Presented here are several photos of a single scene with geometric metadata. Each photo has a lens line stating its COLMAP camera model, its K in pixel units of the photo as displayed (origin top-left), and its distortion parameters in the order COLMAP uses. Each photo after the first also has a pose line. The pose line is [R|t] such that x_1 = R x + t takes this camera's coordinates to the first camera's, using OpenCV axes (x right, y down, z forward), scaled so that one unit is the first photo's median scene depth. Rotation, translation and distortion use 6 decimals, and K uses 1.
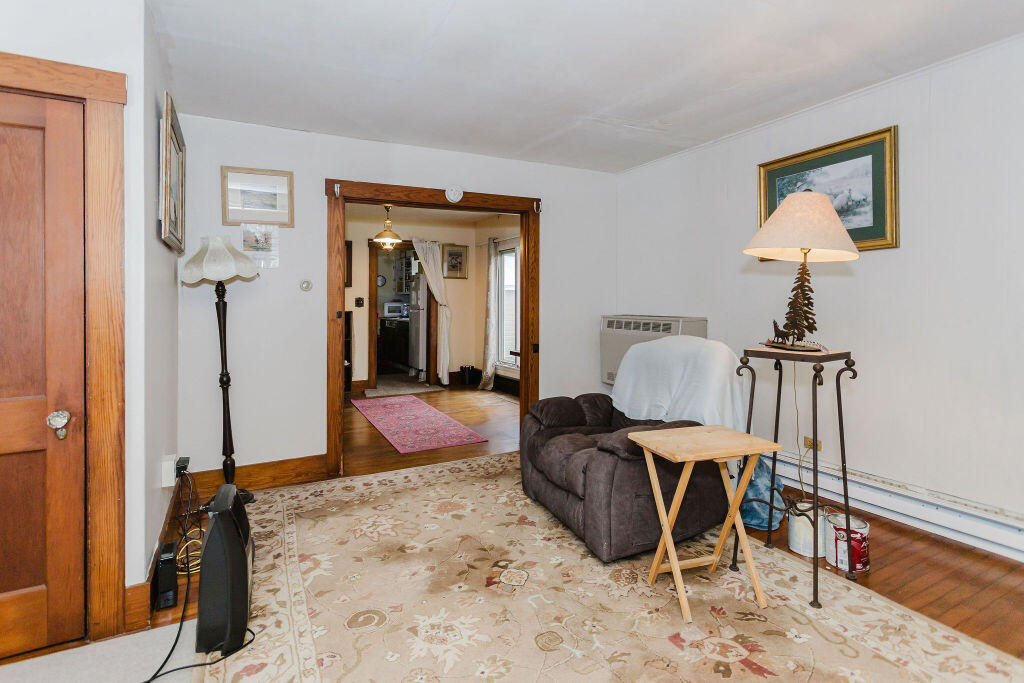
lens RADIAL K [[495.2, 0, 503.4], [0, 495.2, 307.6], [0, 0, 1]] dist [-0.001281, 0.002726]
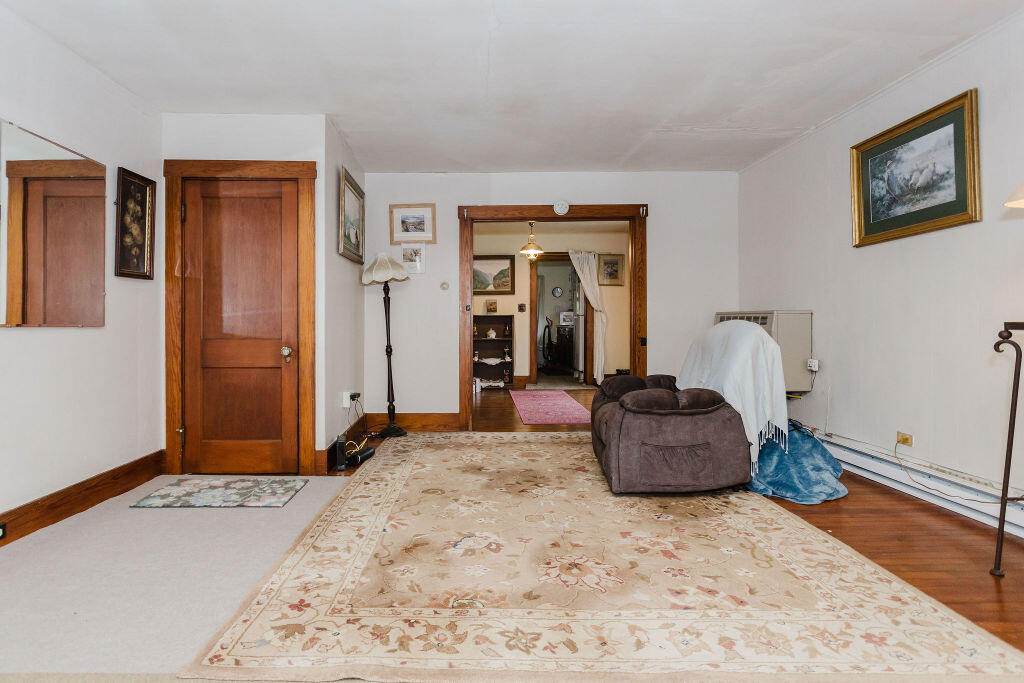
lens RADIAL K [[515.3, 0, 490.2], [0, 515.3, 324.8], [0, 0, 1]] dist [0.004571, -0.000331]
pose [[0.896408, 0.004673, -0.443205, 0.379421], [-0.007216, 0.999966, -0.004052, 0.073991], [0.443171, 0.006830, 0.896411, -0.234667]]
